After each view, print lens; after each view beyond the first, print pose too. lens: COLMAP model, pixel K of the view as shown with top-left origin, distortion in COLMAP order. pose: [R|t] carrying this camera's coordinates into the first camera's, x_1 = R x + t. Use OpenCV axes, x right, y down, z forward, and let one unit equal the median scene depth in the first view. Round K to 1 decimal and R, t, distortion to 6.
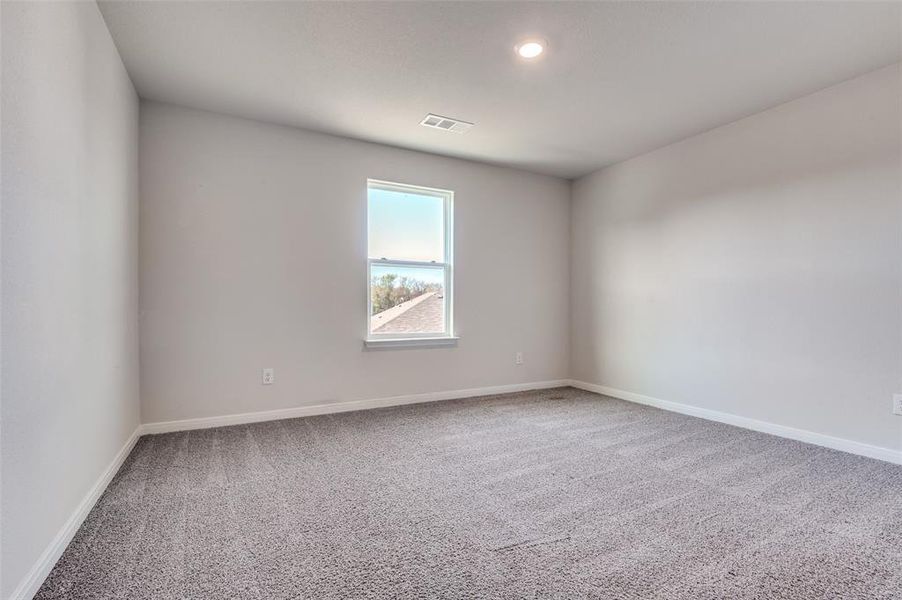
lens RADIAL K [[414.1, 0, 447.9], [0, 414.1, 297.8], [0, 0, 1]] dist [0.000486, -0.009642]
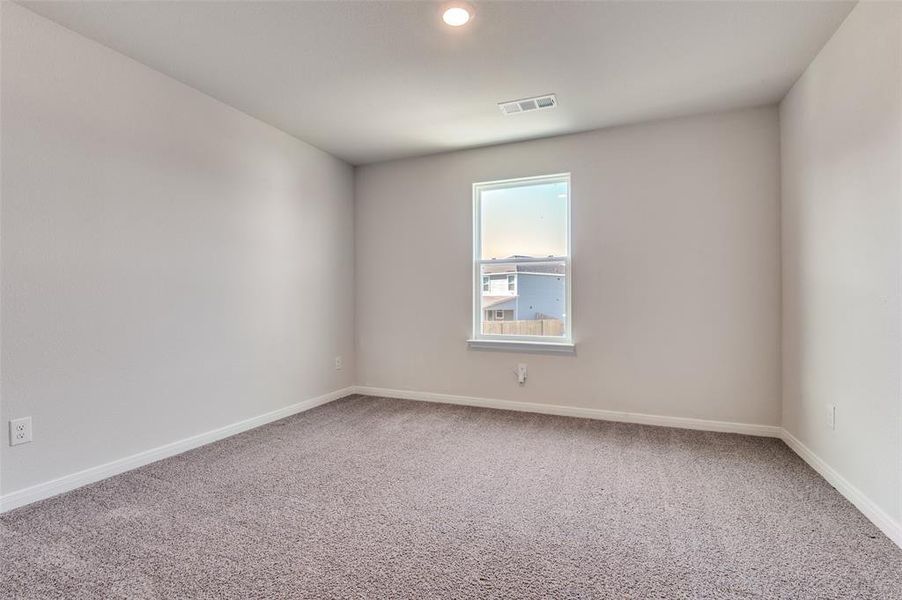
lens RADIAL K [[414.1, 0, 447.9], [0, 414.1, 297.8], [0, 0, 1]] dist [0.000486, -0.009642]
pose [[0.627388, -0.016752, -0.778527, 0.550341], [0.011227, 0.999859, -0.012468, 0.009745], [0.778626, -0.000918, 0.627488, 0.294086]]
